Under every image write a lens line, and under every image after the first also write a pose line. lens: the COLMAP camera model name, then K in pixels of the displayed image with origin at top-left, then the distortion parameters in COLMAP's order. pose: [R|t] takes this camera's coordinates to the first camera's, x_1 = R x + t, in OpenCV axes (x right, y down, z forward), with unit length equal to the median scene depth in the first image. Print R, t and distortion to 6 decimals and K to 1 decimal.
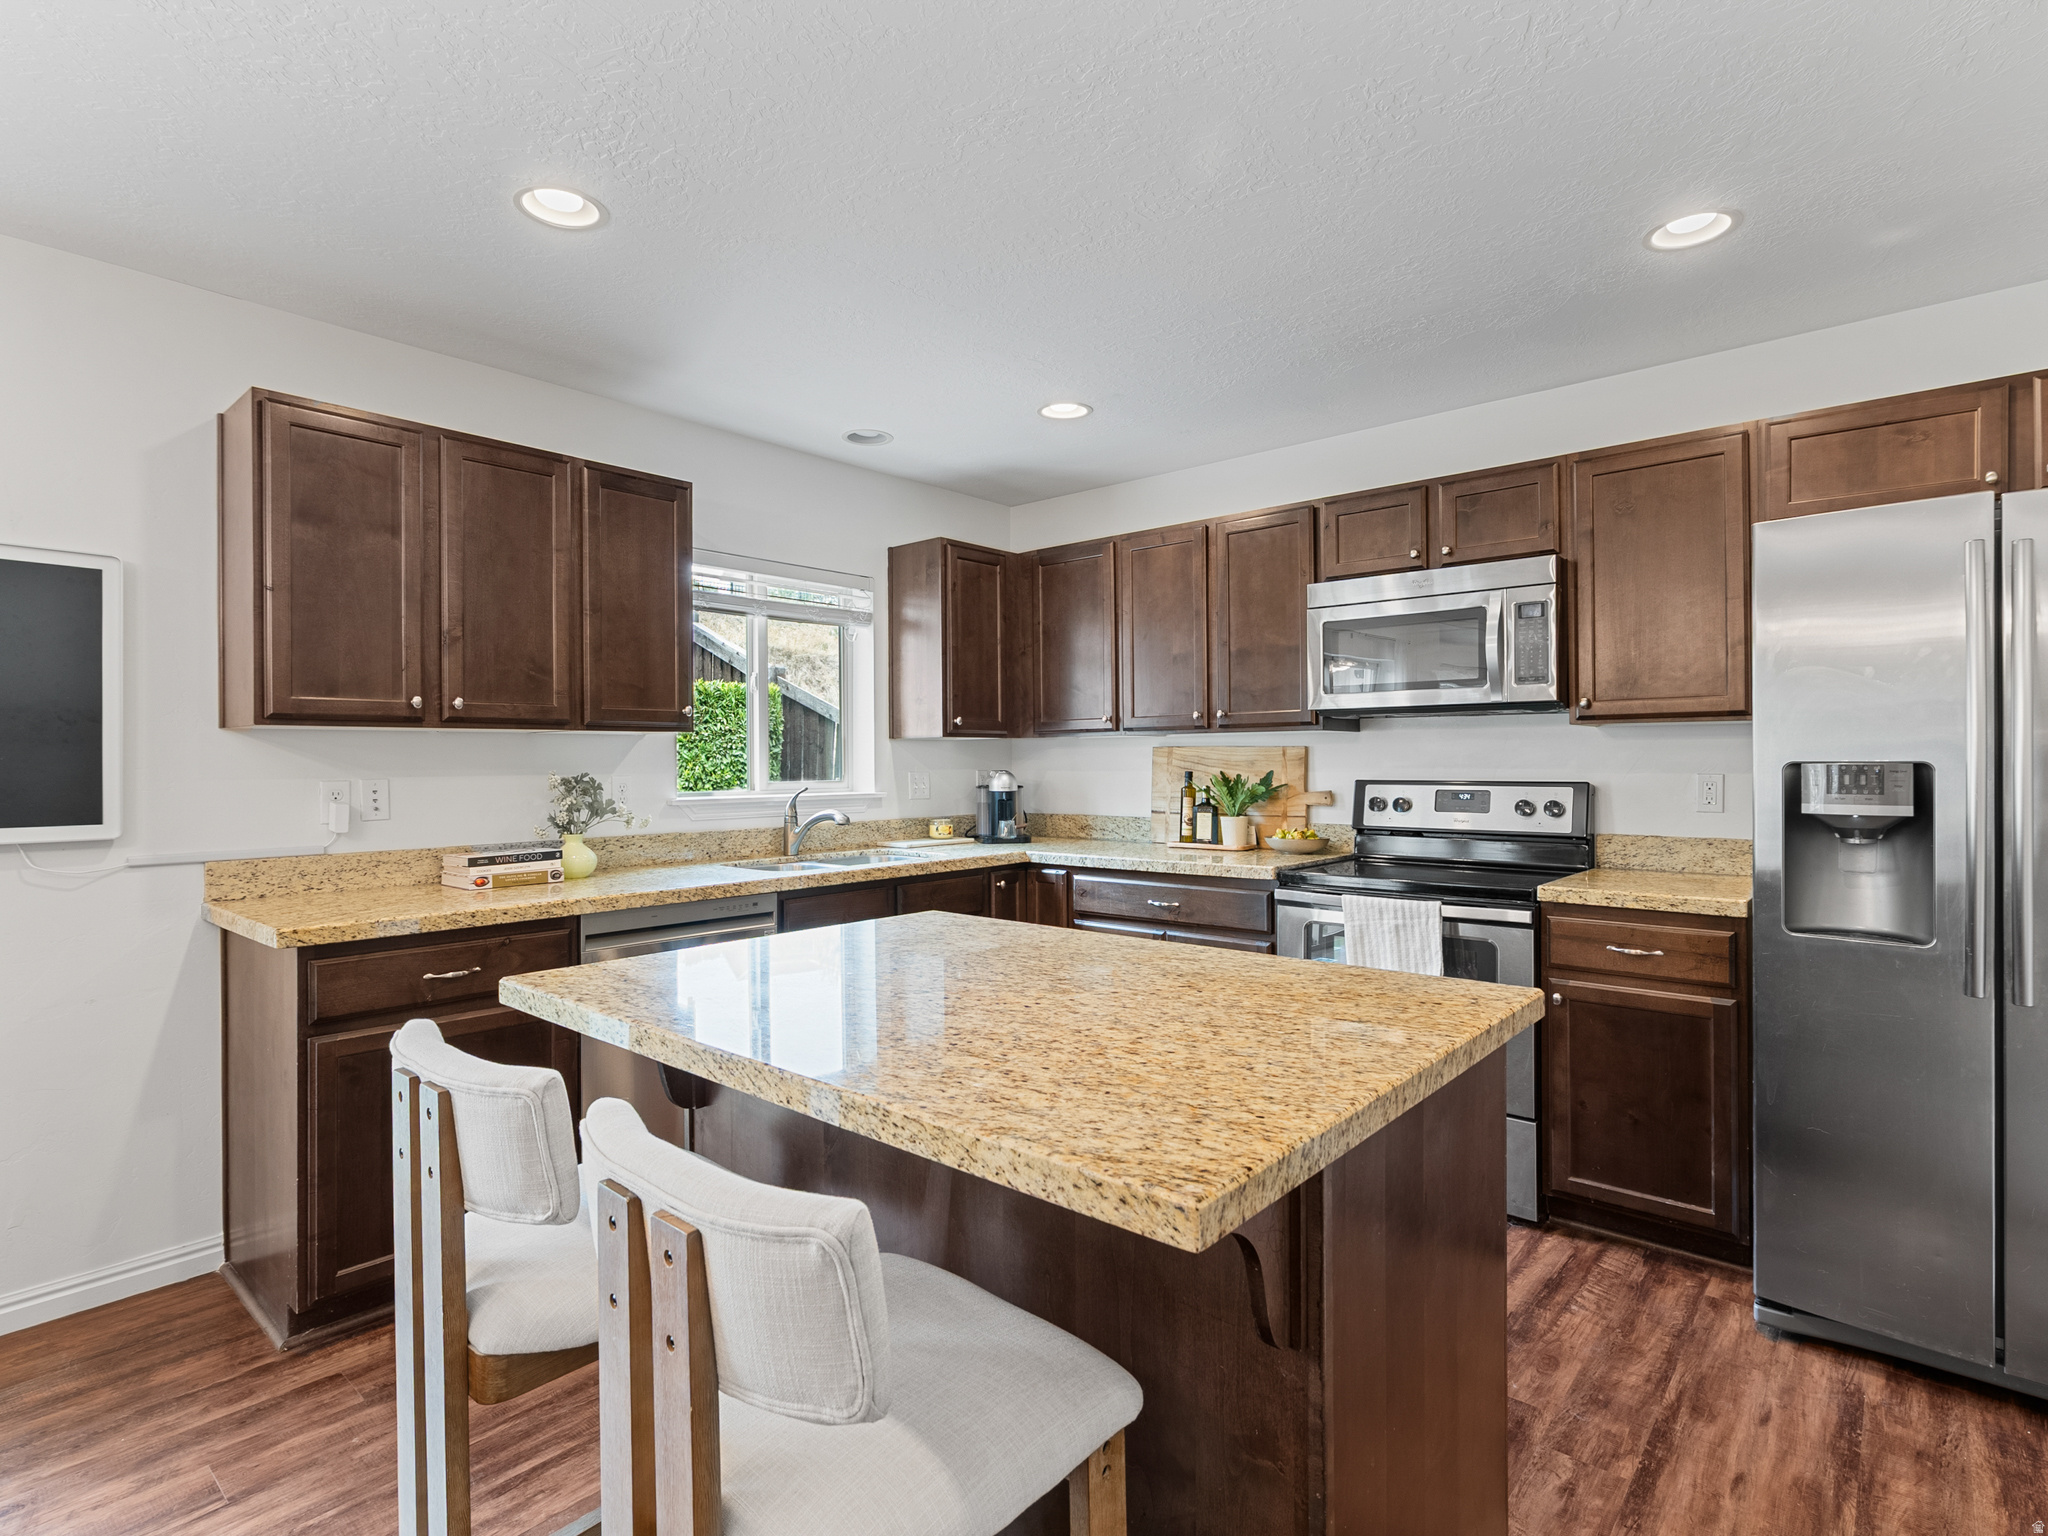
lens RADIAL K [[1051.4, 0, 1016.5], [0, 1051.4, 763.1], [0, 0, 1]] dist [-0.007388, 0.002100]
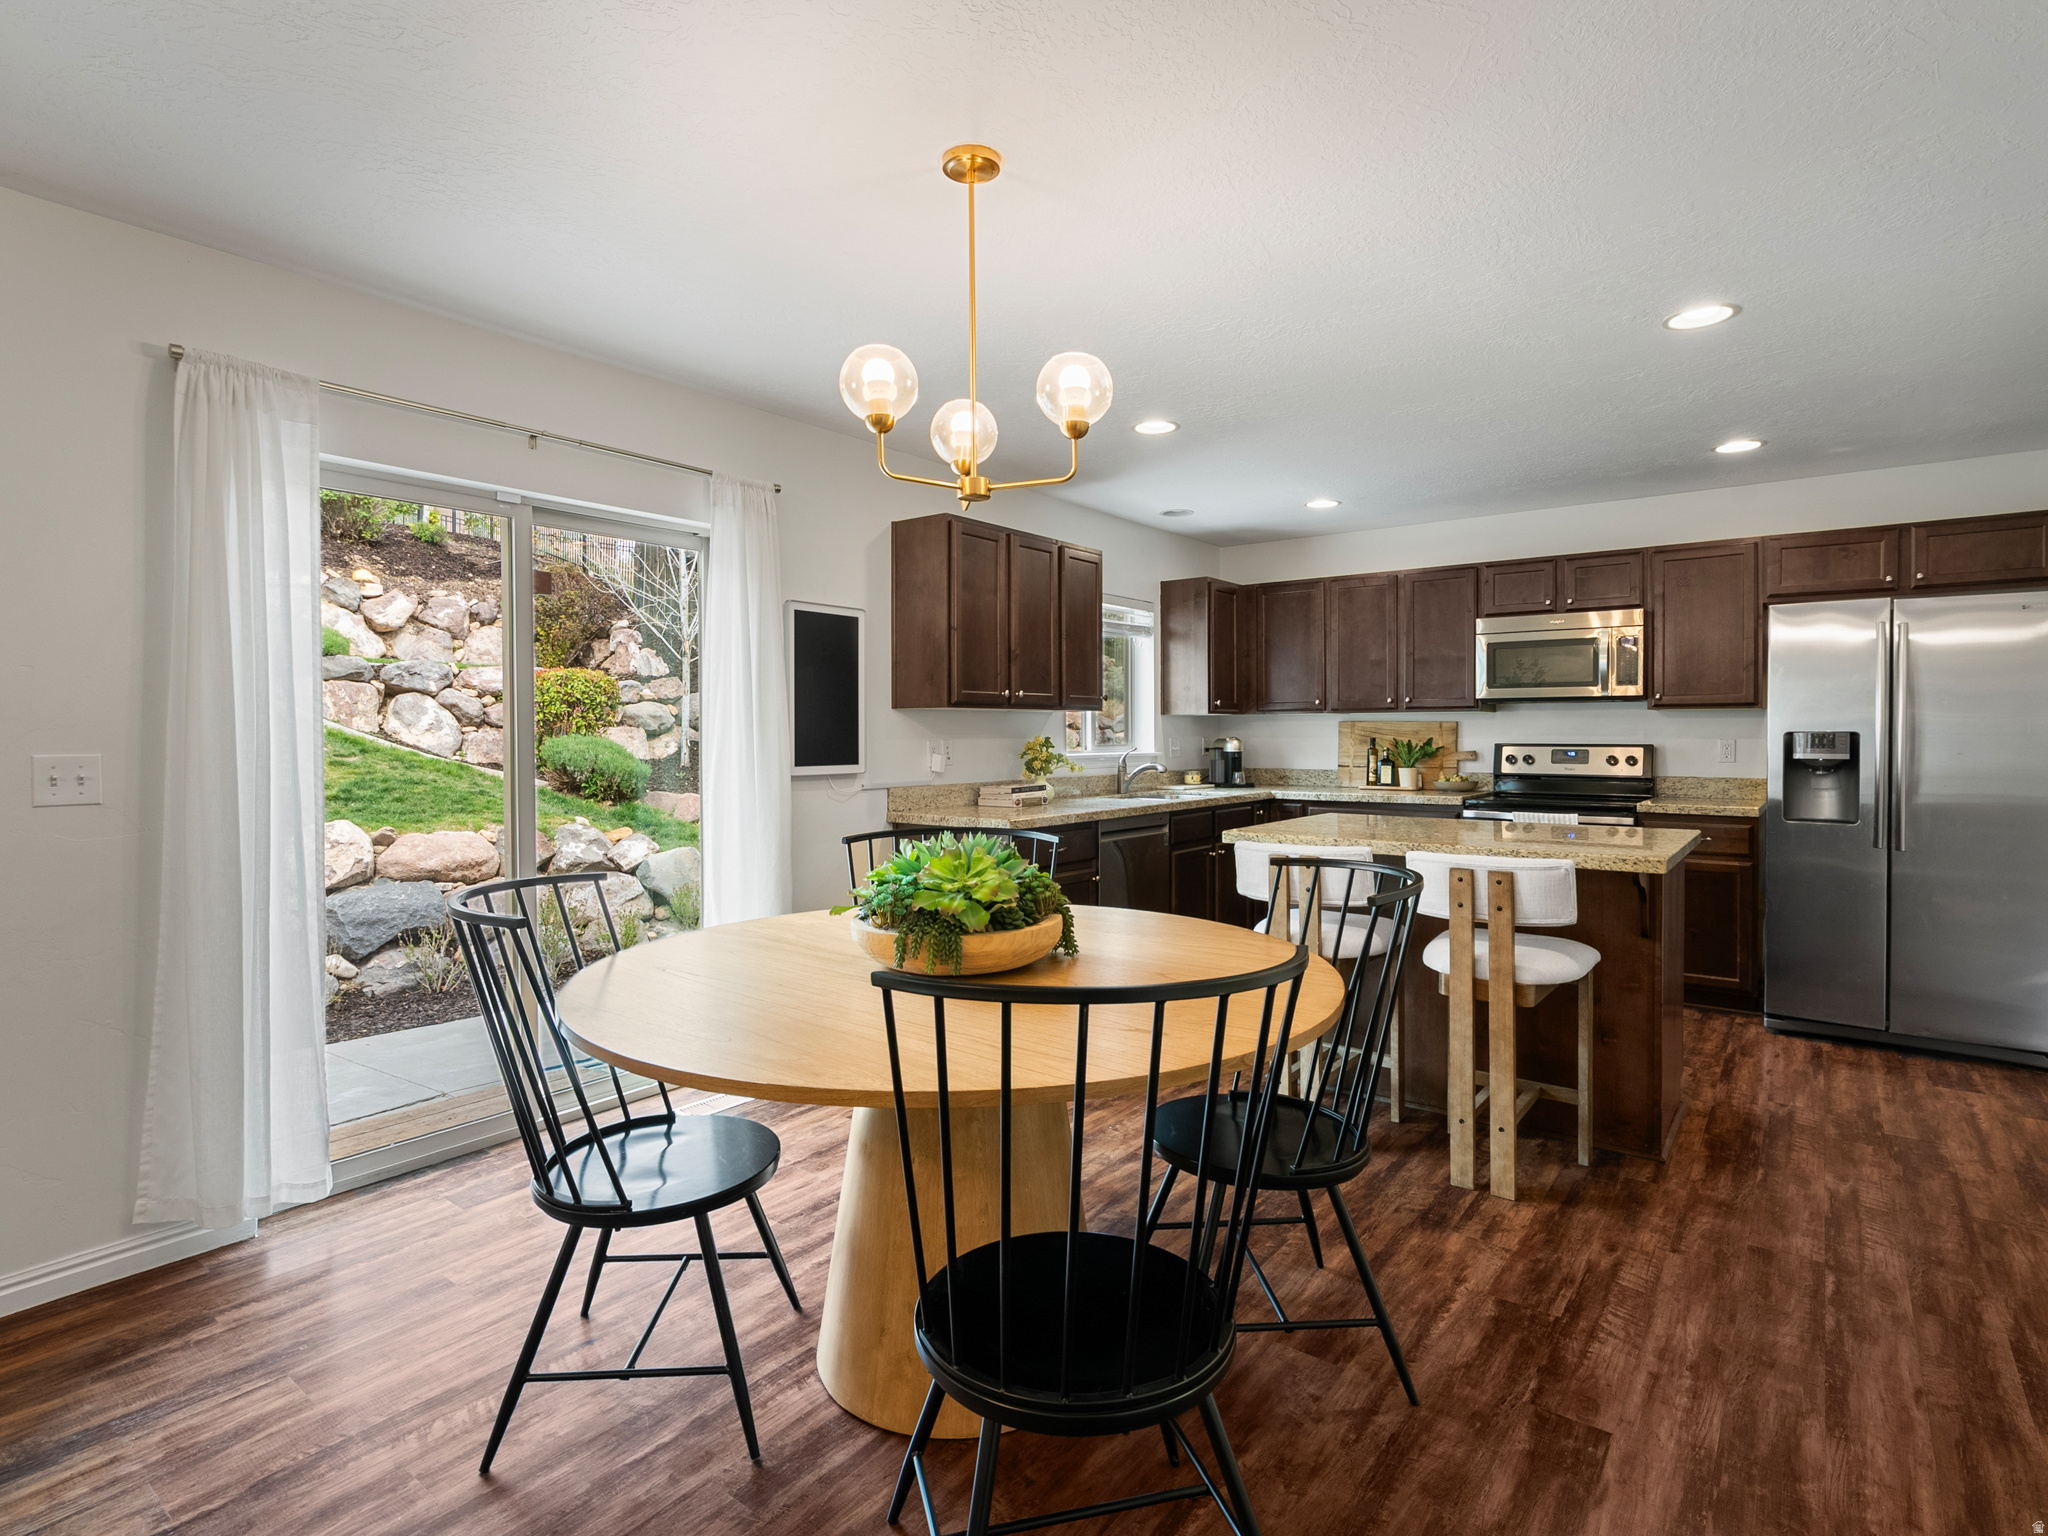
lens RADIAL K [[1051.4, 0, 1024.8], [0, 1051.4, 748.0], [0, 0, 1]] dist [-0.007388, 0.002100]
pose [[0.998110, 0.002190, 0.061418, -0.535346], [-0.003003, 0.999909, 0.013140, 0.005216], [-0.061384, -0.013299, 0.998026, -0.574313]]
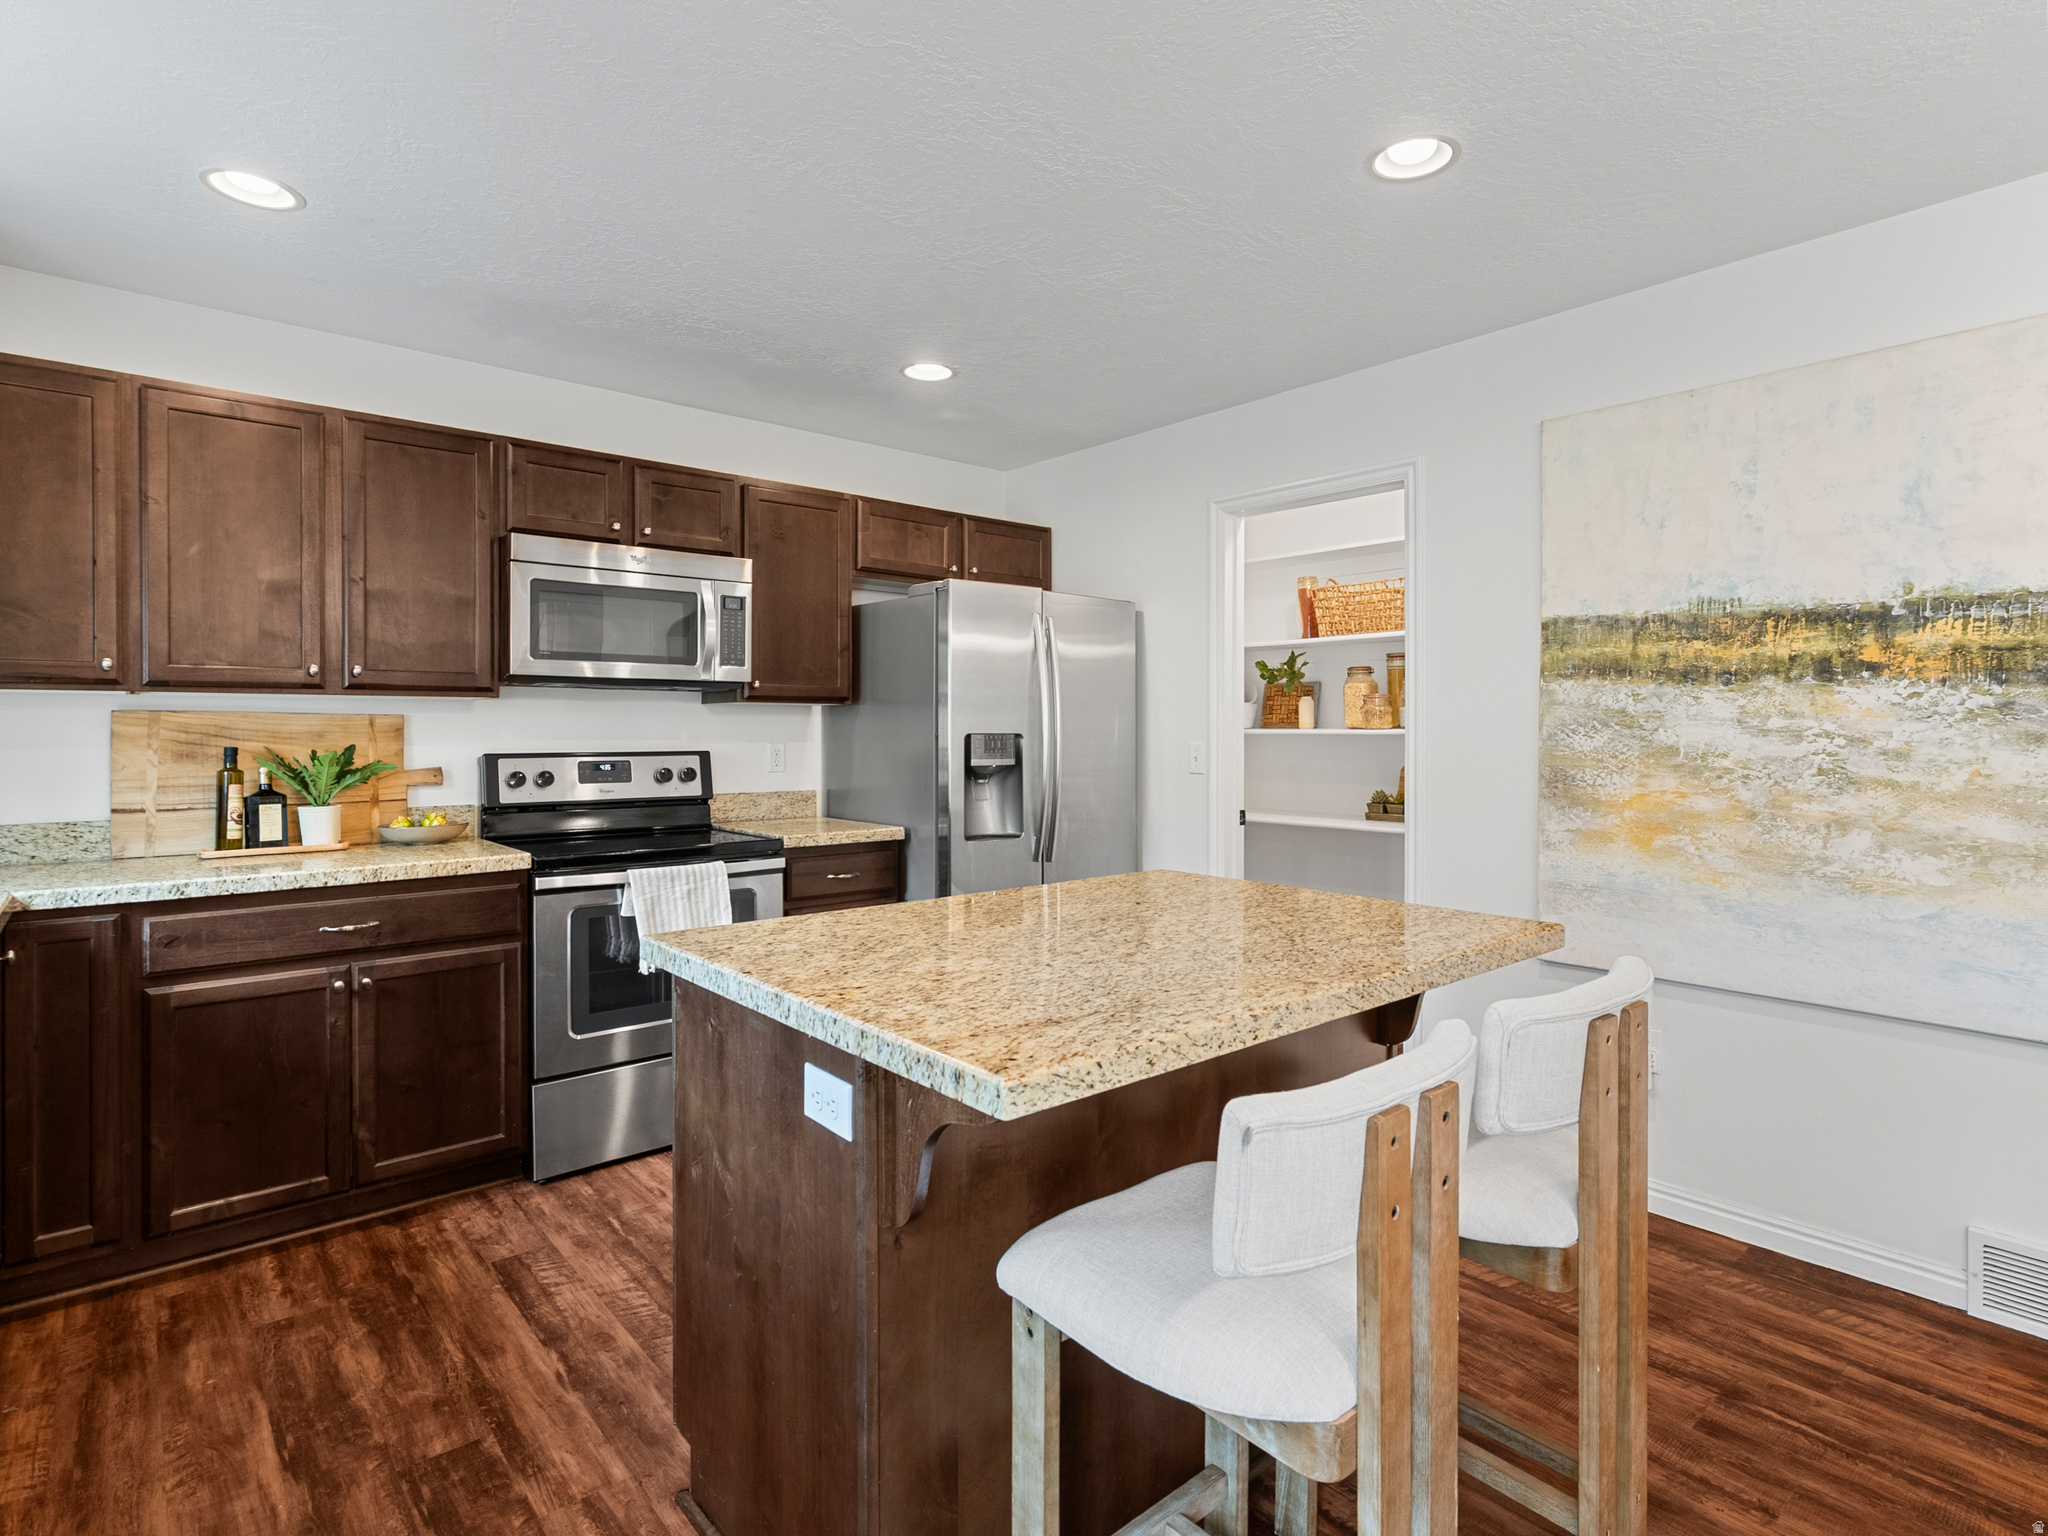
lens RADIAL K [[1051.4, 0, 999.4], [0, 1051.4, 744.4], [0, 0, 1]] dist [-0.007388, 0.002100]
pose [[0.155981, -0.008318, 0.987725, -0.575108], [0.001749, 0.999965, 0.008145, 0.001657], [-0.987759, 0.000457, 0.155990, 0.496203]]
